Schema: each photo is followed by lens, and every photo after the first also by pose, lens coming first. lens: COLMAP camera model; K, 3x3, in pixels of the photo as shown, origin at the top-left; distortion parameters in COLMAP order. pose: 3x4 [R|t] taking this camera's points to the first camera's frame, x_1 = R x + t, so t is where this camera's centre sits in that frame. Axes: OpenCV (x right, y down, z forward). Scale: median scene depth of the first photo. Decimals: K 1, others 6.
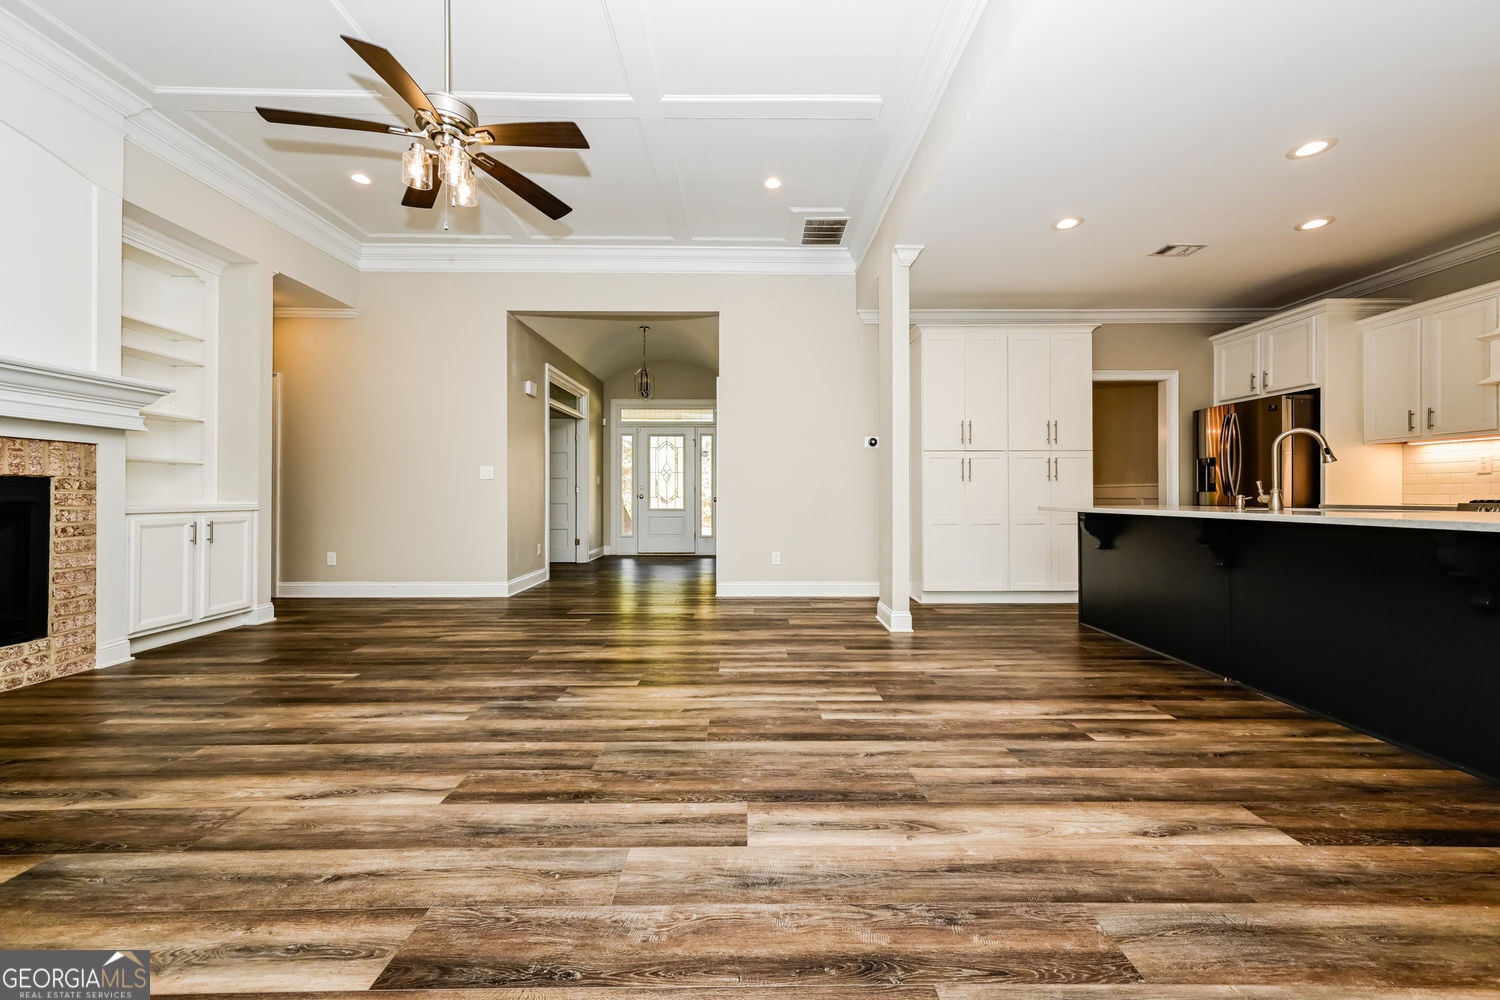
lens RADIAL K [[591.5, 0, 725.7], [0, 591.5, 489.8], [0, 0, 1]] dist [0.006522, 0.000023]
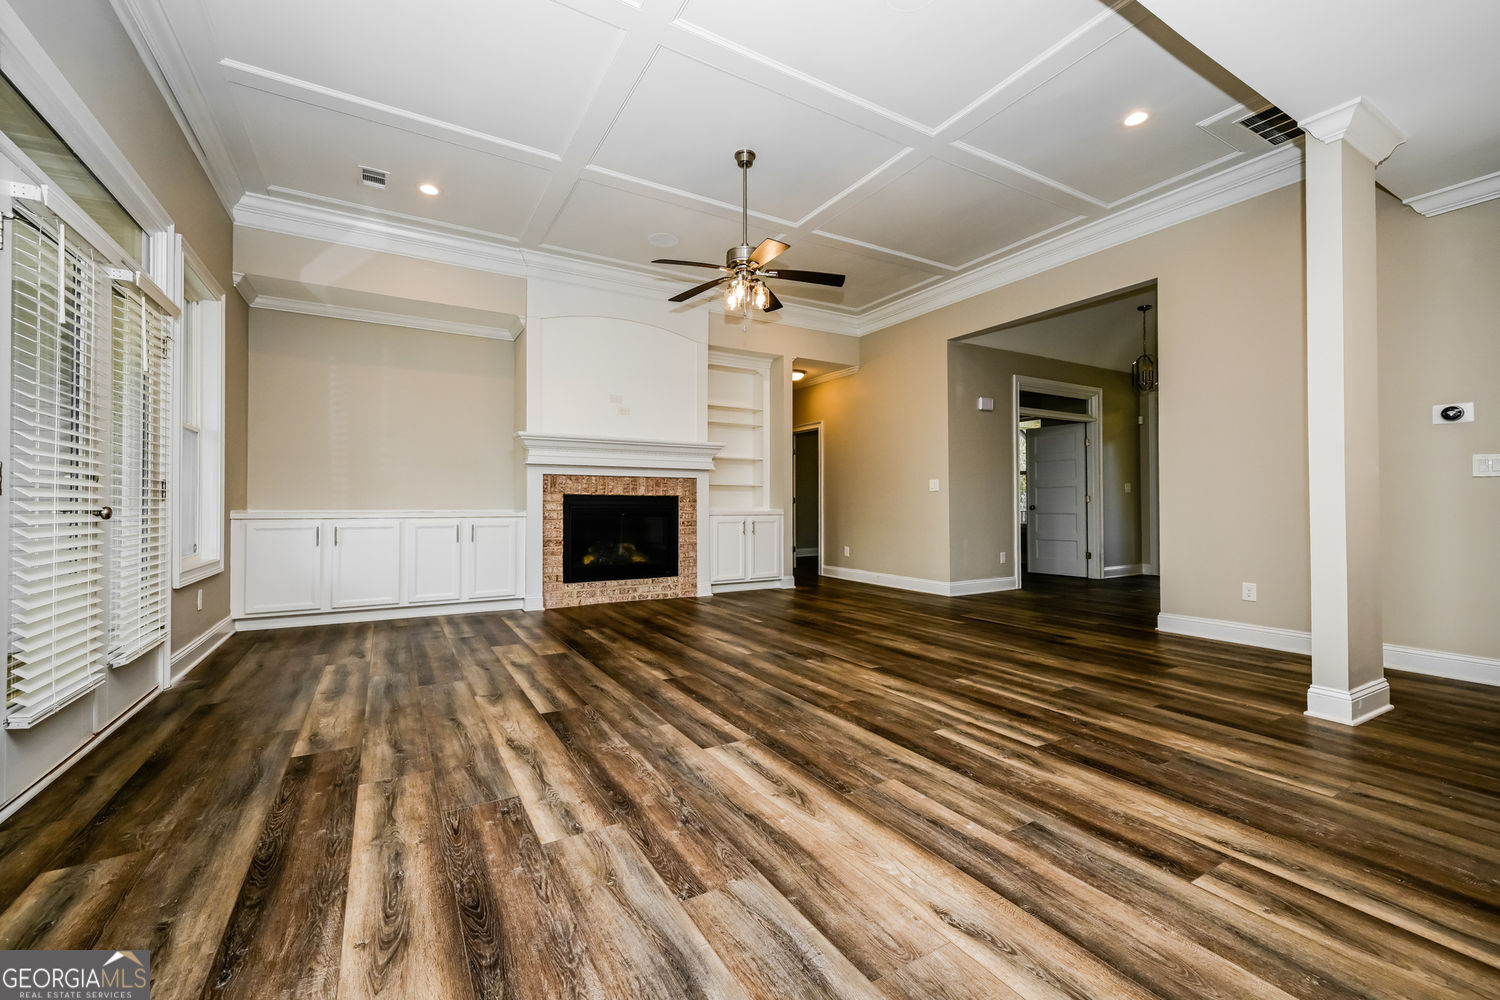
lens RADIAL K [[591.5, 0, 750.1], [0, 591.5, 492.4], [0, 0, 1]] dist [0.006522, 0.000023]
pose [[0.515586, -0.019061, -0.856626, 0.854588], [0.008994, 0.999818, -0.016834, 0.002470], [0.856790, 0.000975, 0.515664, 0.228039]]
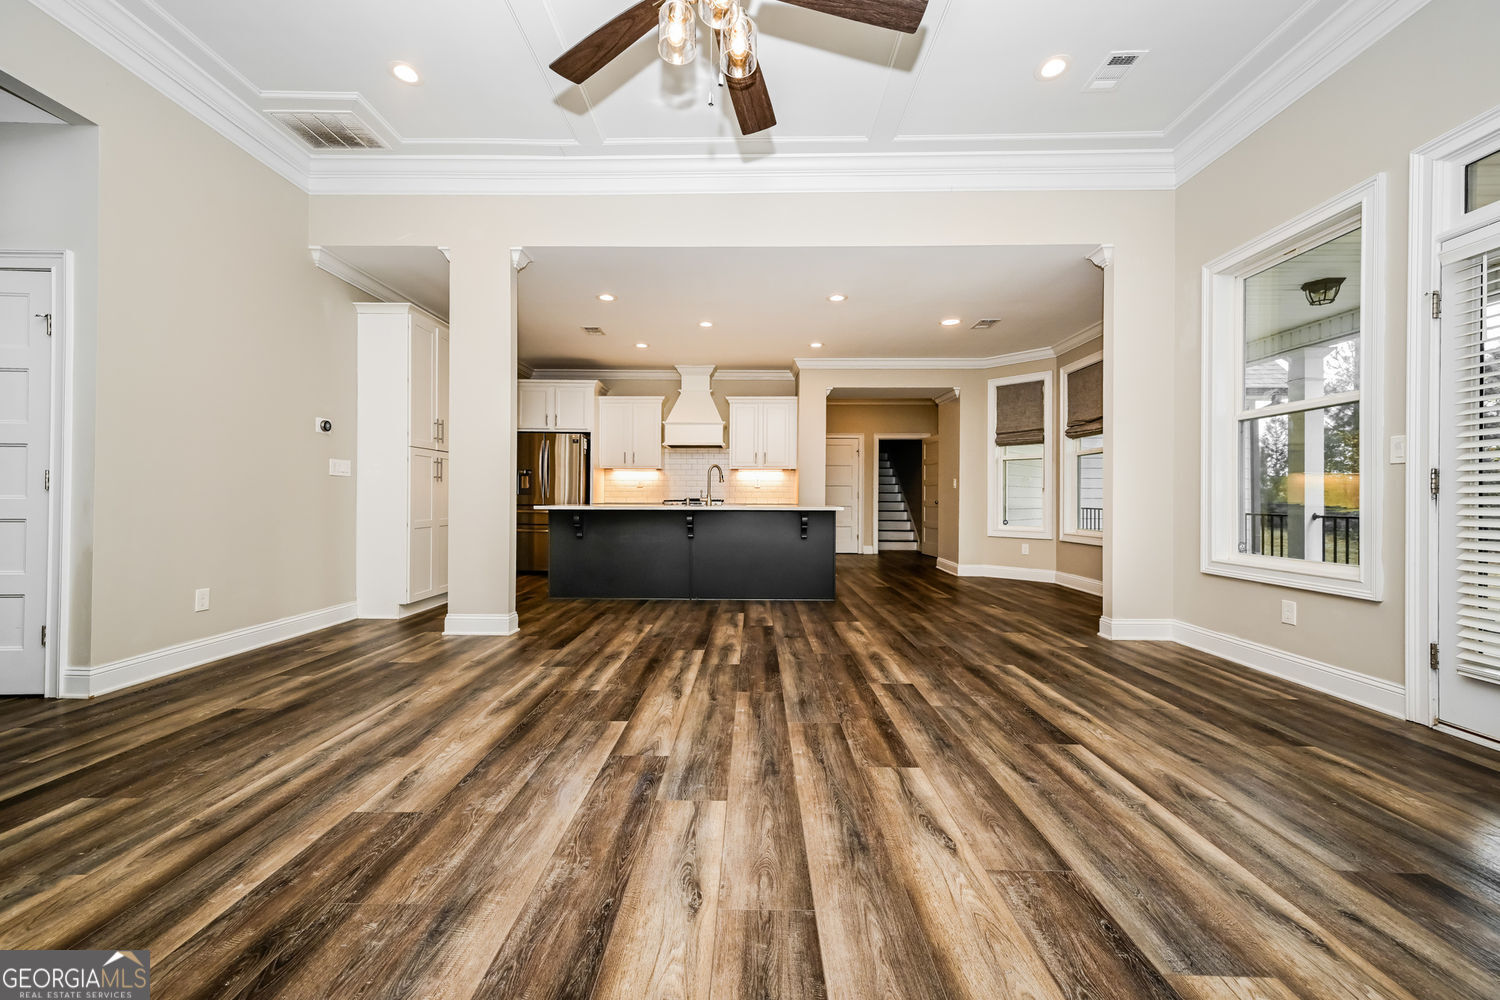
lens RADIAL K [[591.5, 0, 779.9], [0, 591.5, 498.5], [0, 0, 1]] dist [0.006522, 0.000023]
pose [[-0.038044, 0.000922, 0.999276, -1.169146], [-0.013643, 0.999906, -0.001442, 0.013532], [-0.999183, -0.013688, -0.038028, 0.958910]]
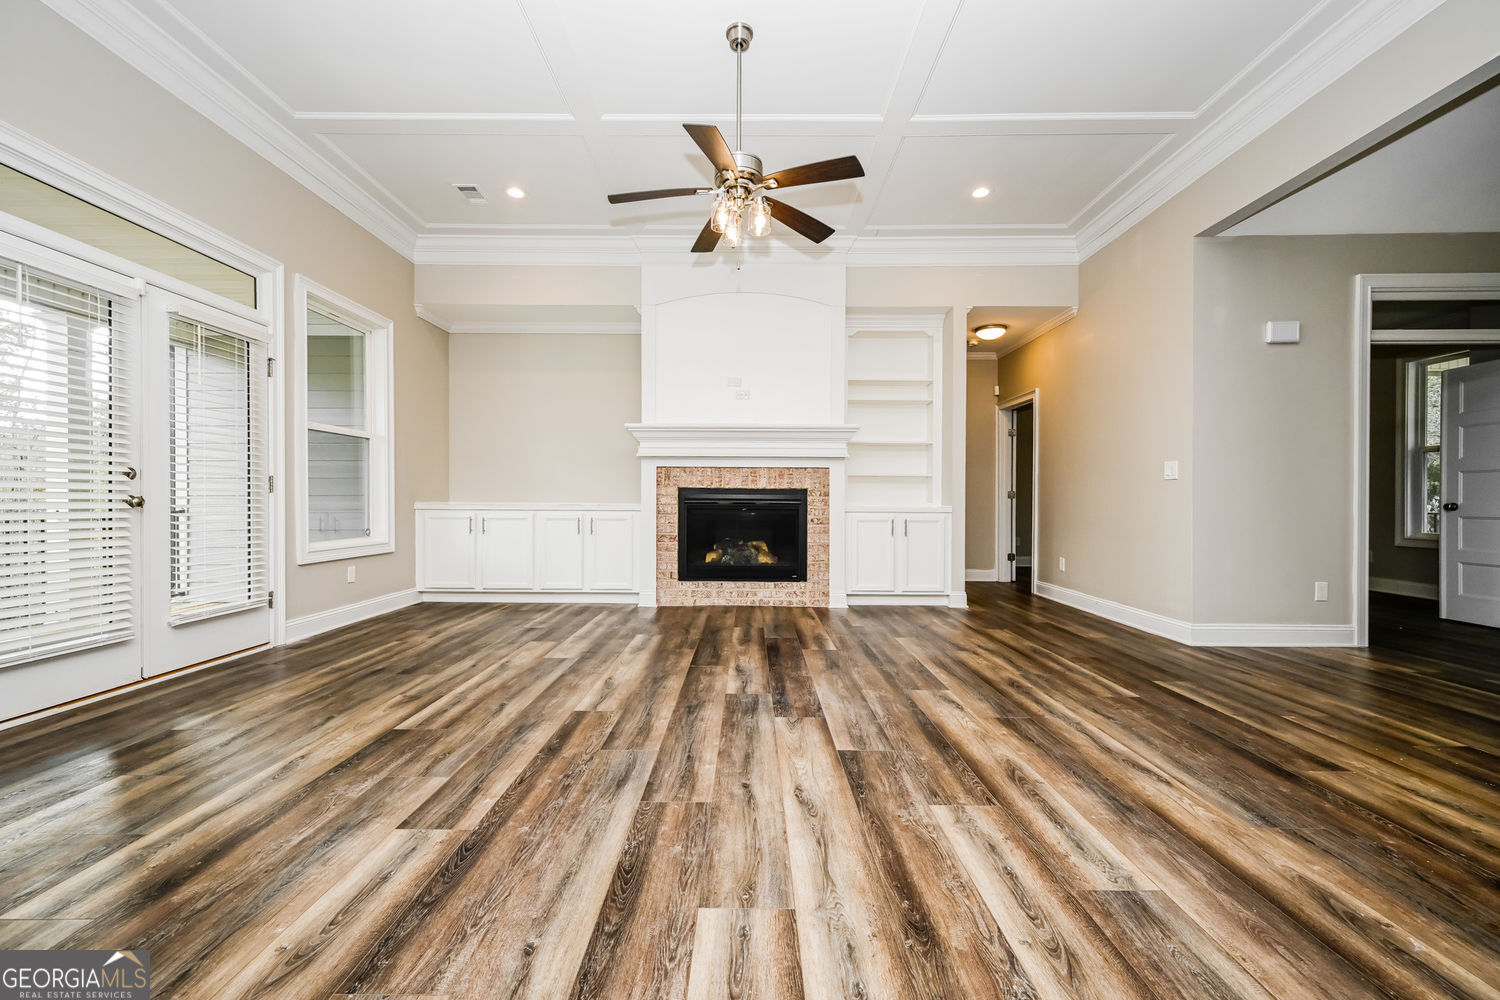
lens RADIAL K [[591.5, 0, 762.4], [0, 591.5, 497.1], [0, 0, 1]] dist [0.006522, 0.000023]
pose [[0.016918, -0.006423, -0.999836, 0.704209], [0.005270, 0.999966, -0.006335, 0.015430], [0.999843, -0.005162, 0.016952, 1.045157]]
